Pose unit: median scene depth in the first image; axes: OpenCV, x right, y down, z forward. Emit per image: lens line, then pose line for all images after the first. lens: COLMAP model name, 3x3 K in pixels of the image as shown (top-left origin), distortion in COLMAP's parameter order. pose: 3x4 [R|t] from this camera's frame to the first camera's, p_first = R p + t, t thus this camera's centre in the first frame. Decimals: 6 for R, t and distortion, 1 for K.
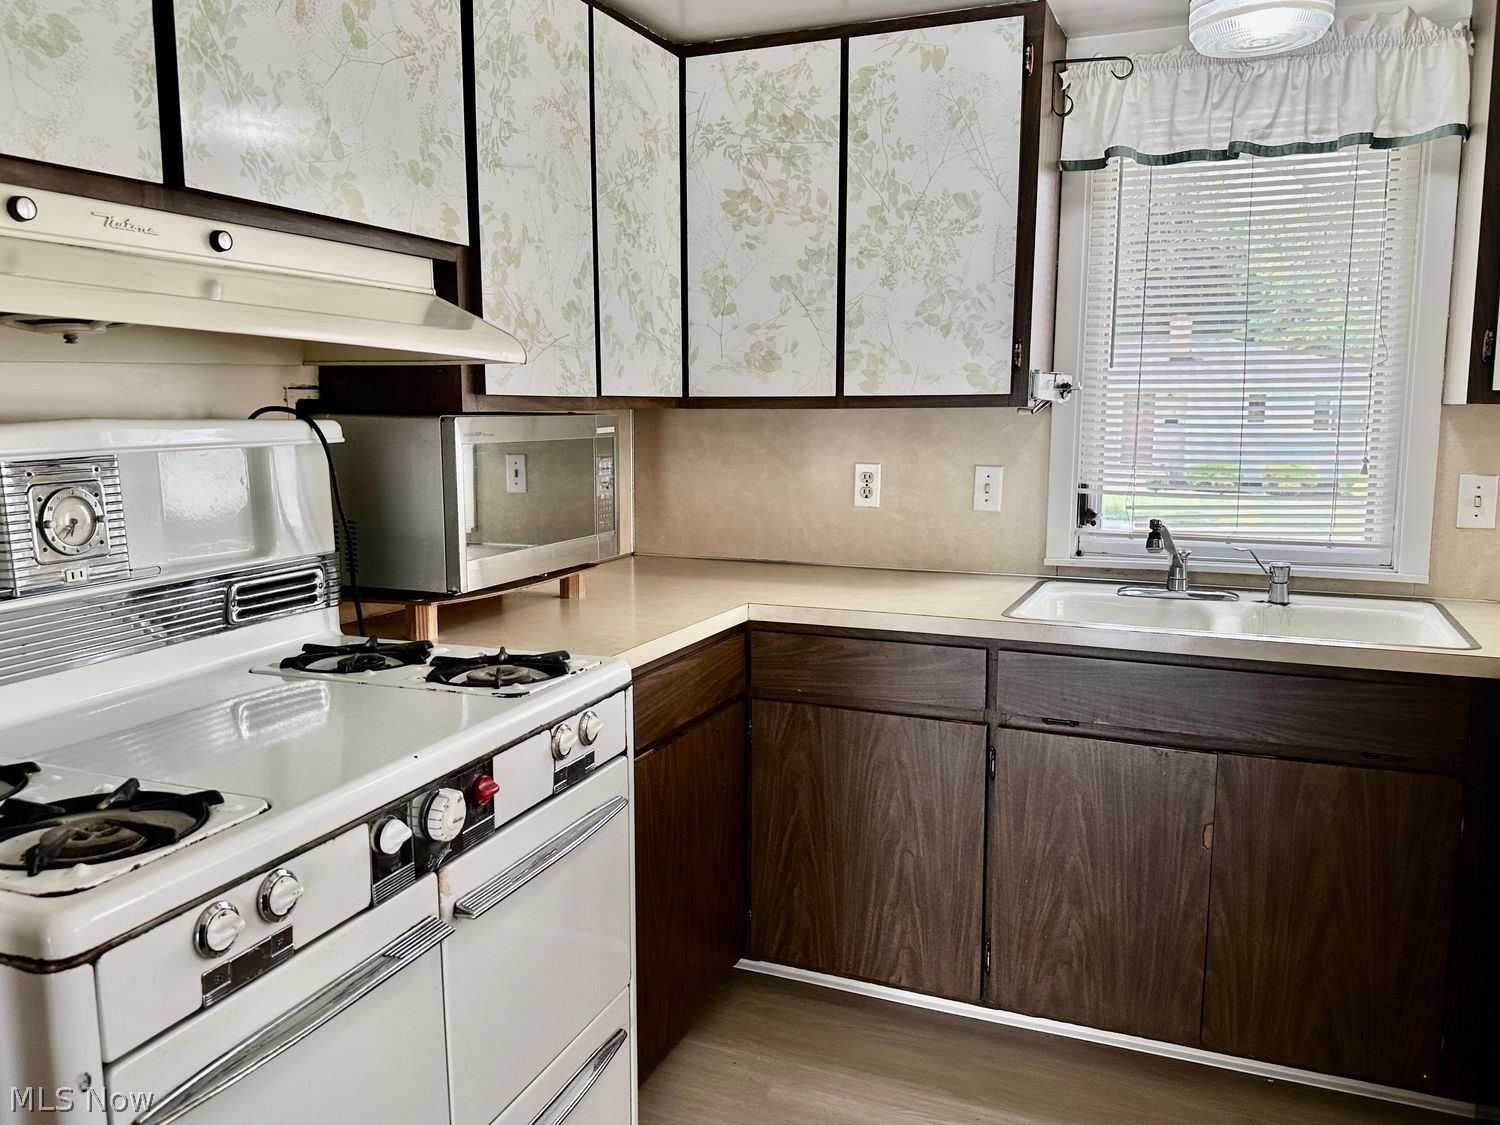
lens RADIAL K [[1186.4, 0, 754.8], [0, 1186.4, 553.9], [0, 0, 1]] dist [0.166921, -0.298207]
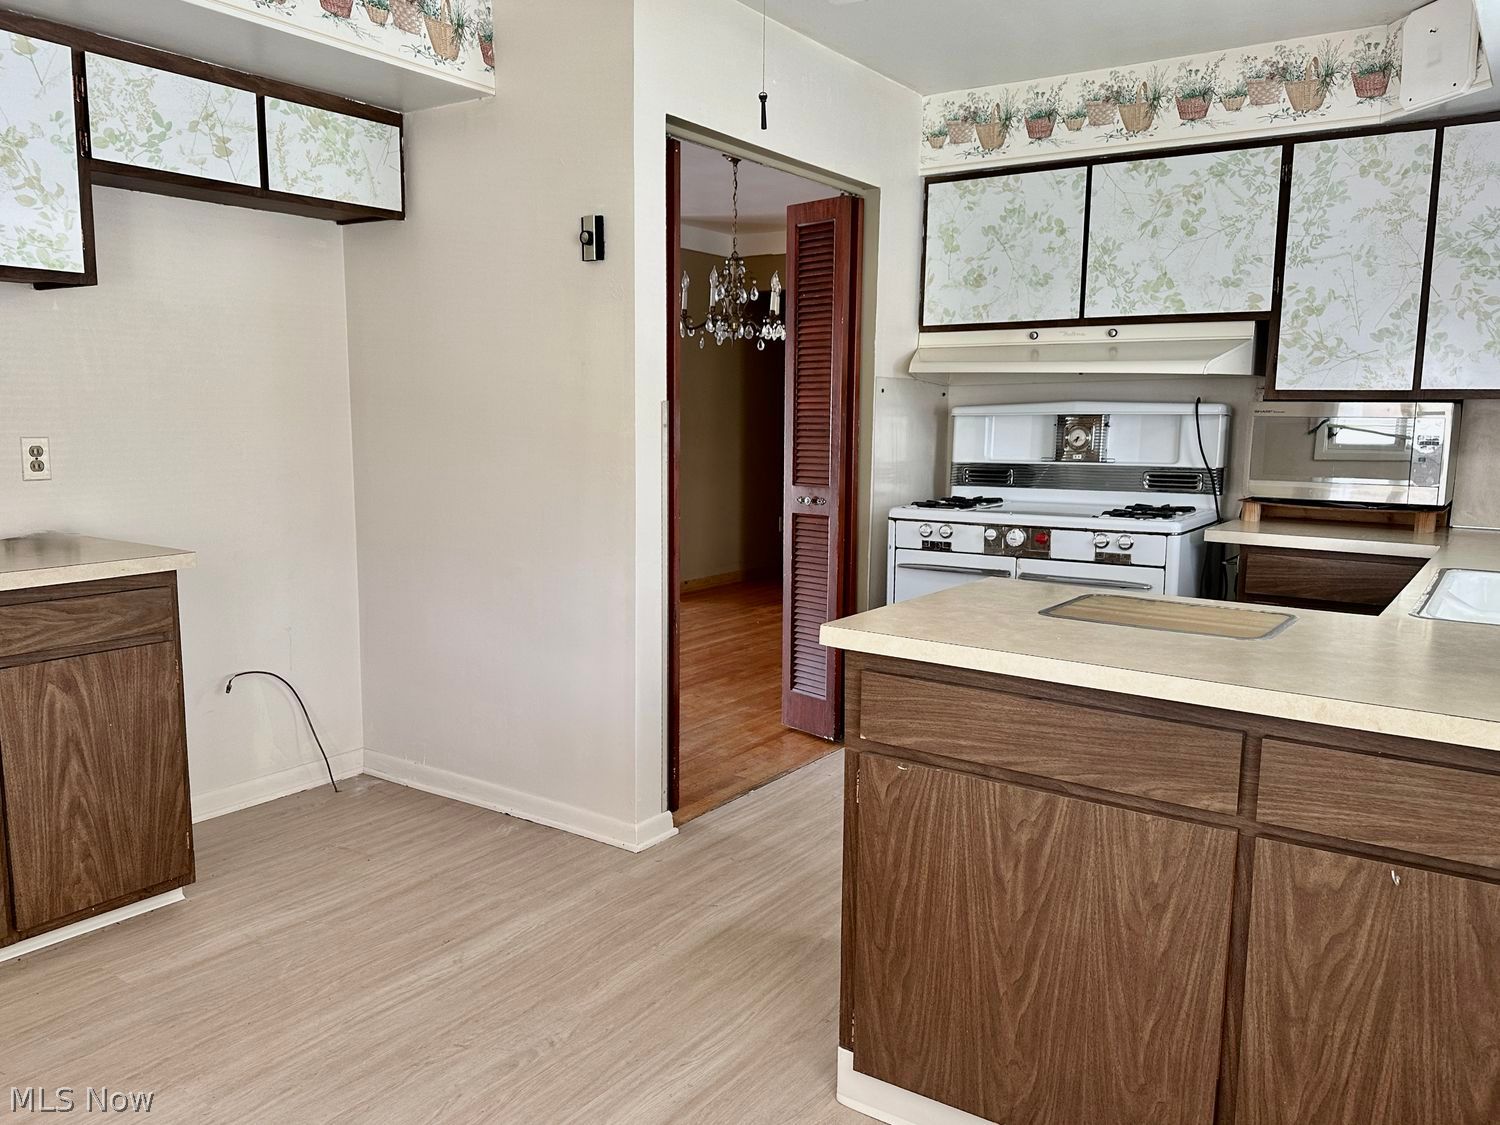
lens RADIAL K [[1161.7, 0, 750.0], [0, 1161.7, 562.5], [0, 0, 1]] dist [0.087808, -0.118693]
pose [[-0.213723, 0.129316, -0.968297, 1.467534], [-0.132840, 0.978146, 0.159952, -0.049097], [0.967820, 0.162814, -0.191874, 0.528604]]
